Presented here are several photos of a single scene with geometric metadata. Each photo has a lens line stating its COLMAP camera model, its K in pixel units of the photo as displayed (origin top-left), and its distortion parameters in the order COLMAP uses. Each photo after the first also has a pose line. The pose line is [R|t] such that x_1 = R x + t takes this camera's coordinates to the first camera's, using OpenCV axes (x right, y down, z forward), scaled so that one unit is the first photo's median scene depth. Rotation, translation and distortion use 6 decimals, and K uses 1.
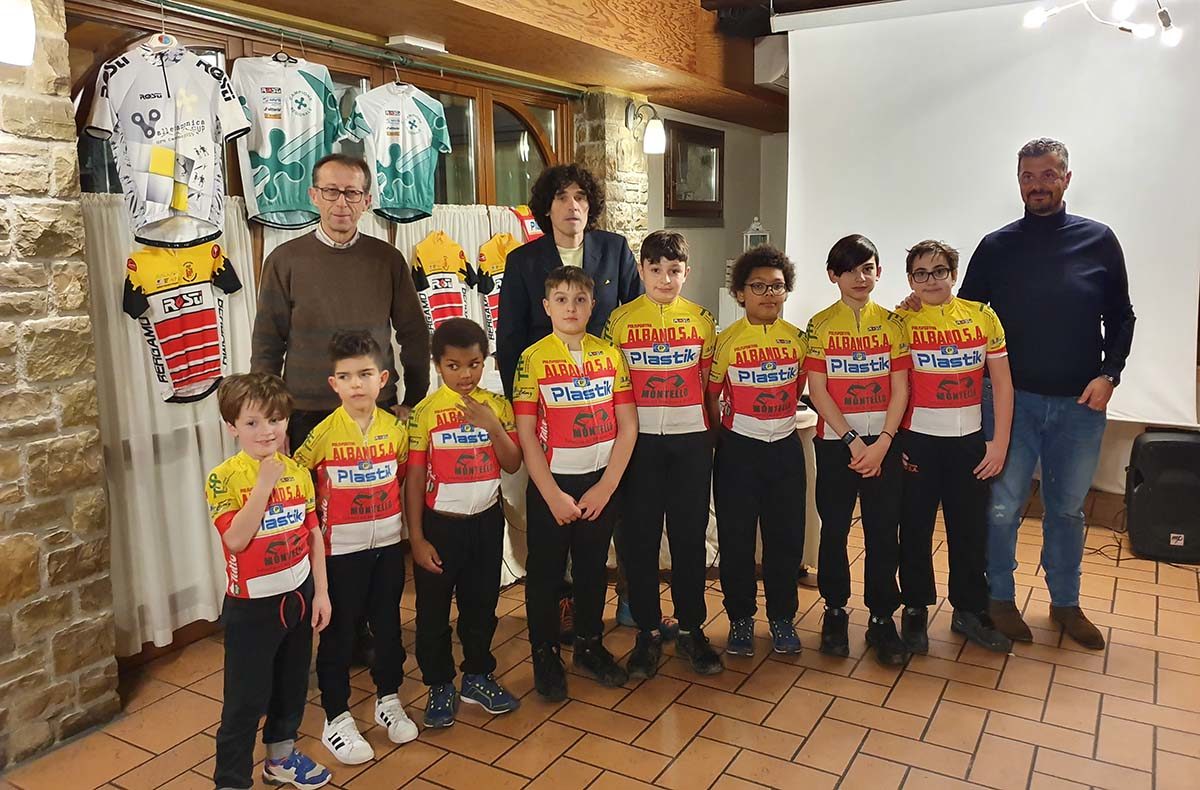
lens RADIAL K [[930.6, 0, 600.0], [0, 930.6, 395.0], [0, 0, 1]] dist [0.031142, -0.001288]
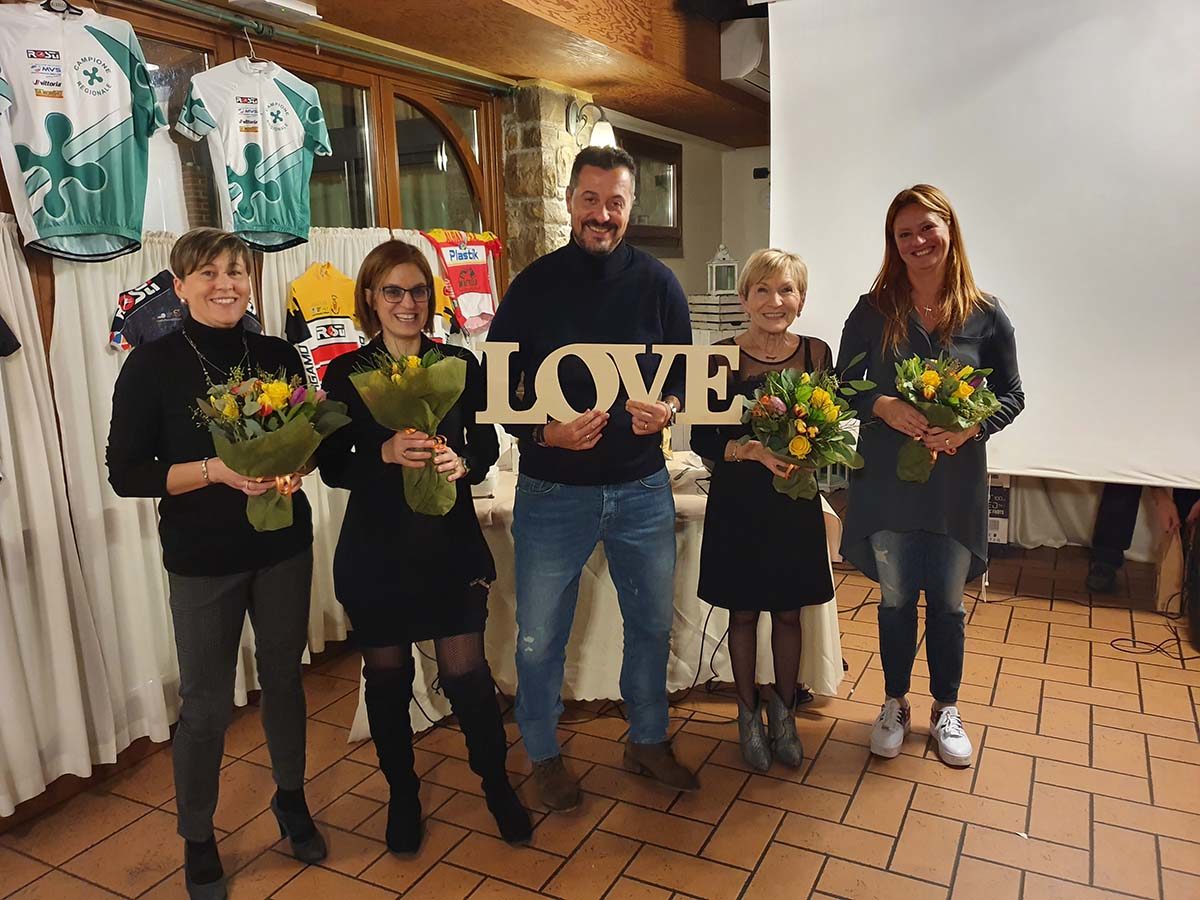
lens RADIAL K [[923.6, 0, 602.4], [0, 923.6, 468.9], [0, 0, 1]] dist [-0.000481, 0.043336]
pose [[0.998208, -0.024637, 0.054525, 0.009209], [0.022307, 0.998829, 0.042921, -0.034294], [-0.055519, -0.041628, 0.997589, 0.223930]]
